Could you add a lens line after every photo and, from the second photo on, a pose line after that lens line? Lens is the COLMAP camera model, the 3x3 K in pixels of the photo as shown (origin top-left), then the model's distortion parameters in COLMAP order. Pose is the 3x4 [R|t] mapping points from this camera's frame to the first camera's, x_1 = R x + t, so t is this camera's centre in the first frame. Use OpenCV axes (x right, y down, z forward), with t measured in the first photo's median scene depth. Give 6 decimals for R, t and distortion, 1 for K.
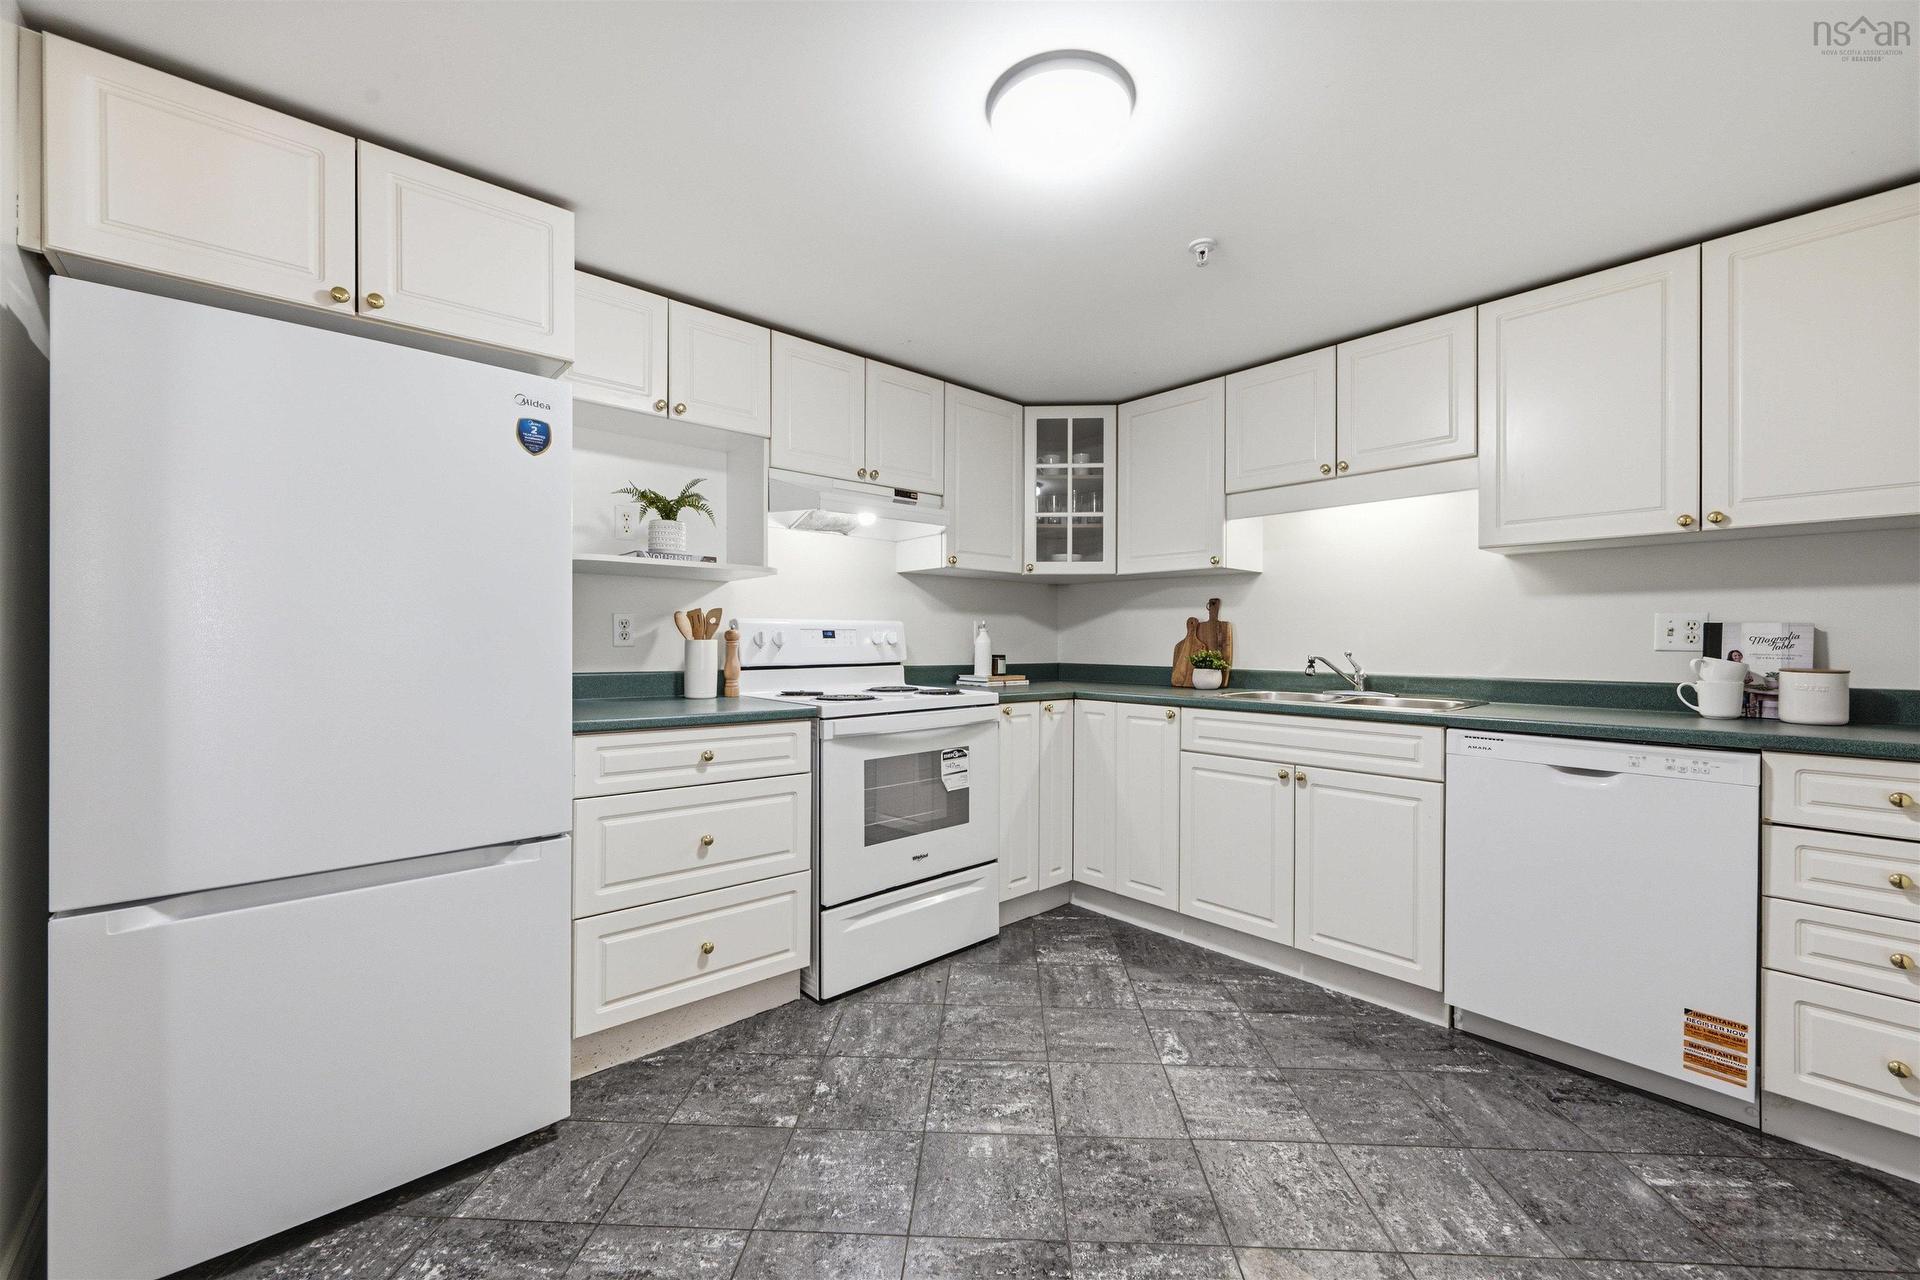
lens RADIAL K [[755.5, 0, 963.3], [0, 755.5, 638.8], [0, 0, 1]] dist [-0.001173, -0.000078]
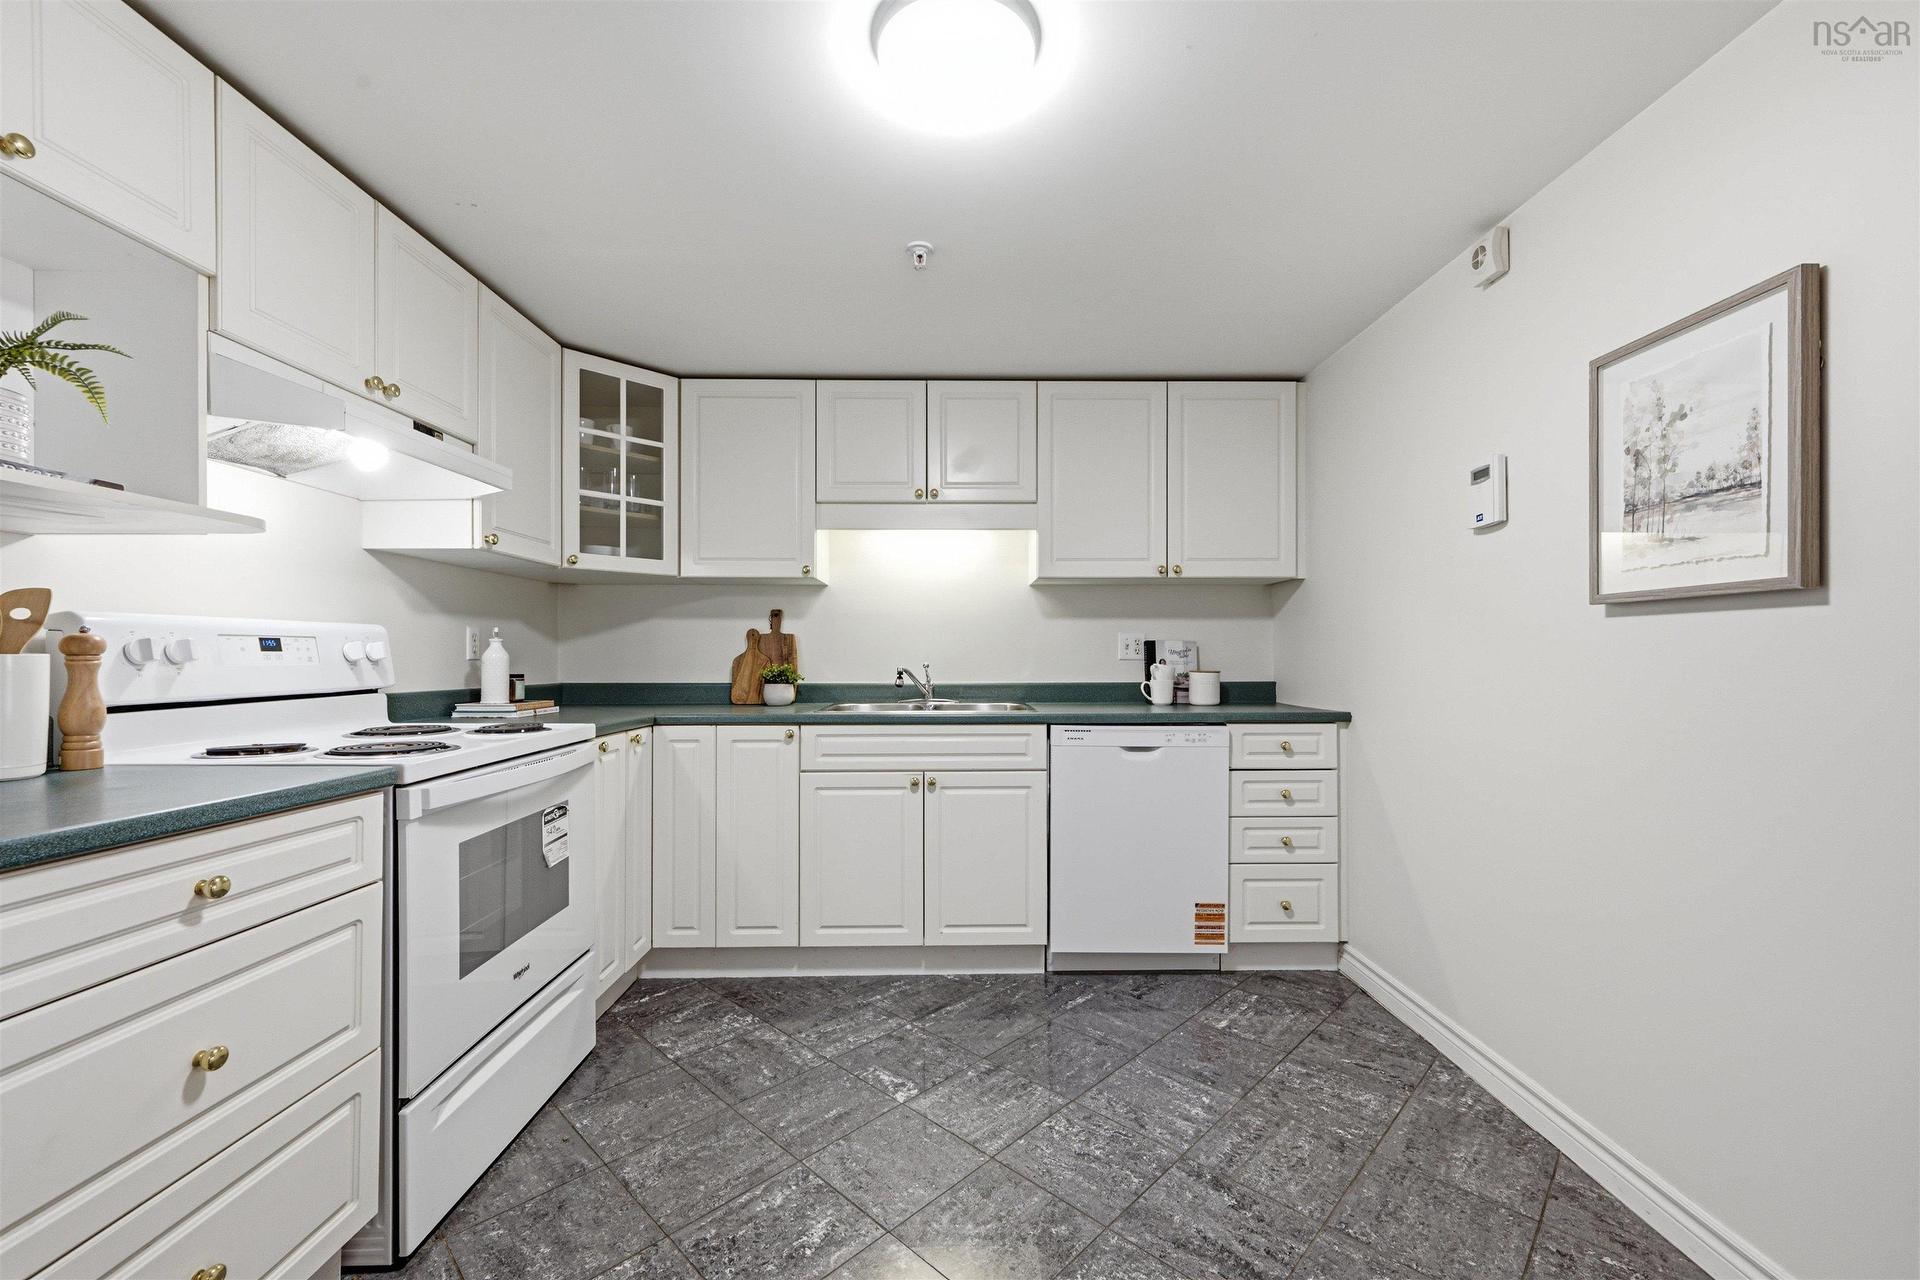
lens RADIAL K [[774.1, 0, 965.8], [0, 774.1, 651.2], [0, 0, 1]] dist [0.000722, -0.000242]
pose [[0.656423, 0.000248, 0.754393, -0.315076], [0.001795, 0.999997, -0.001890, 0.001609], [-0.754391, 0.002595, 0.656420, 0.234011]]
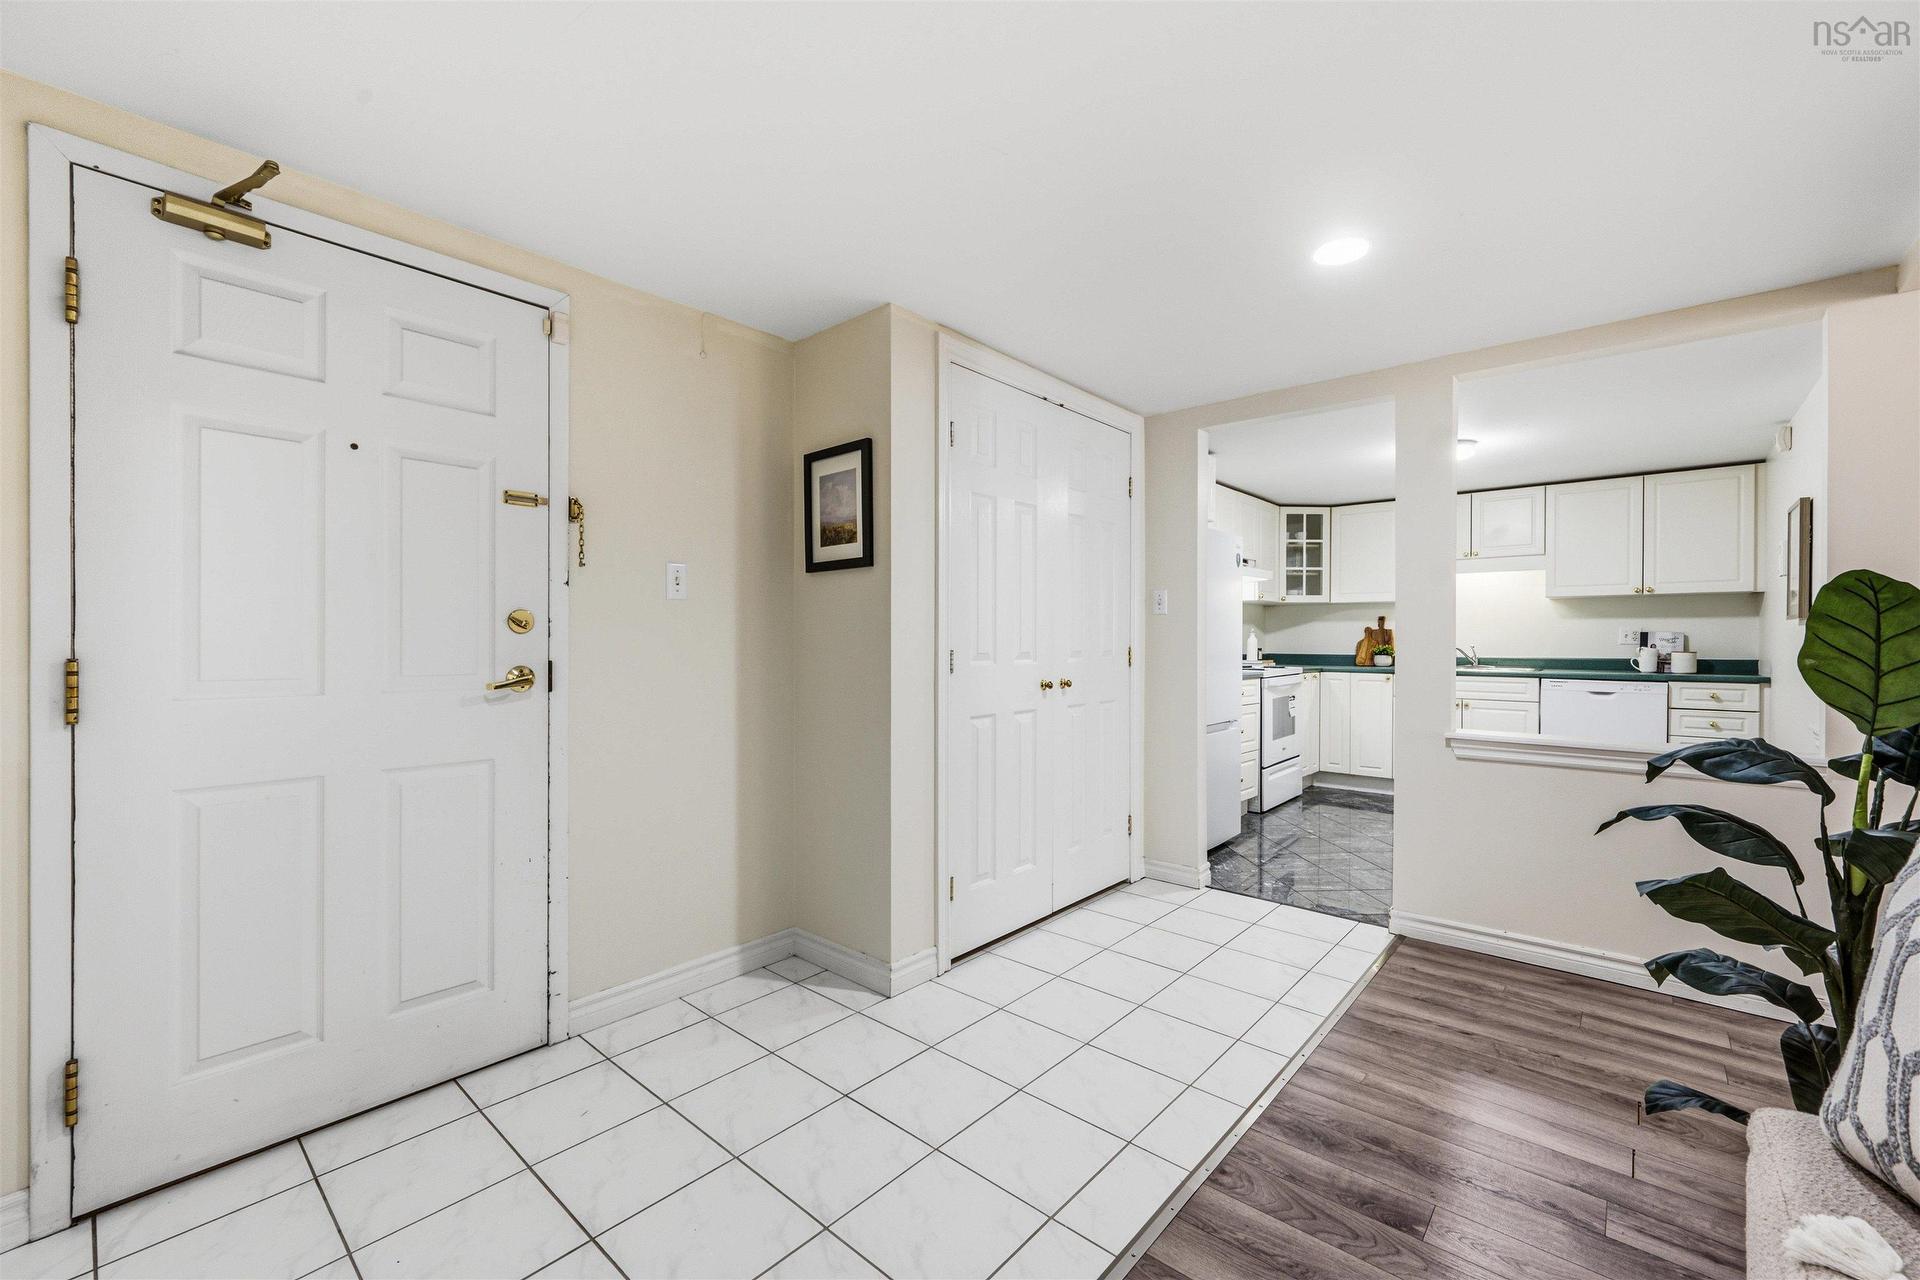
lens RADIAL K [[774.1, 0, 965.8], [0, 774.1, 651.2], [0, 0, 1]] dist [0.000722, -0.000242]
pose [[0.992697, -0.004844, 0.120533, -1.120091], [0.002624, 0.999824, 0.018571, -0.009585], [-0.120602, -0.018119, 0.992536, -0.912619]]
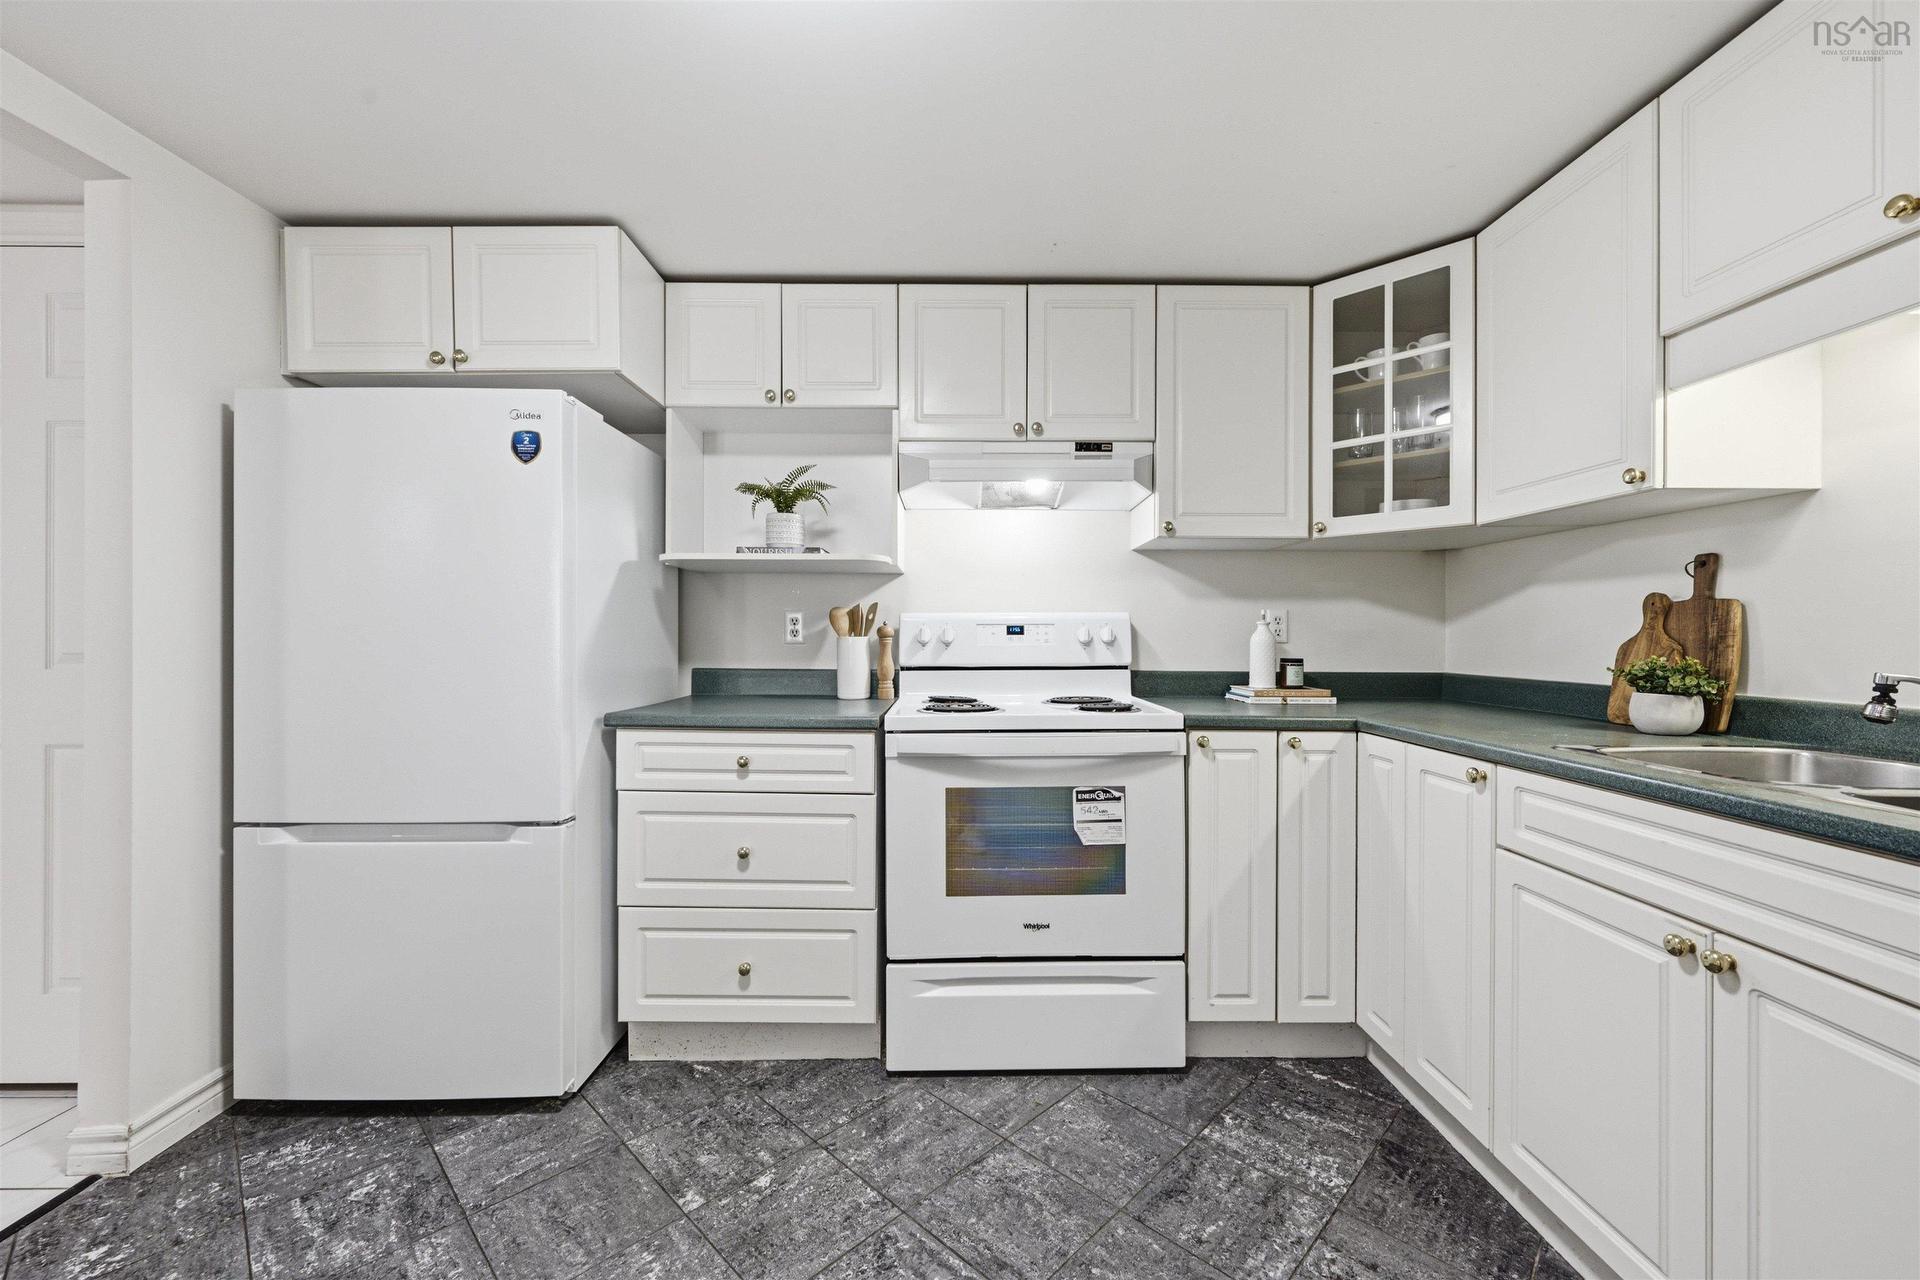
lens RADIAL K [[763.2, 0, 963.5], [0, 763.2, 635.7], [0, 0, 1]] dist [0.000408, -0.000024]
pose [[0.748615, -0.002883, -0.662999, 0.384610], [0.001529, 0.999995, -0.002621, 0.002366], [0.663004, 0.000949, 0.748616, 0.378187]]
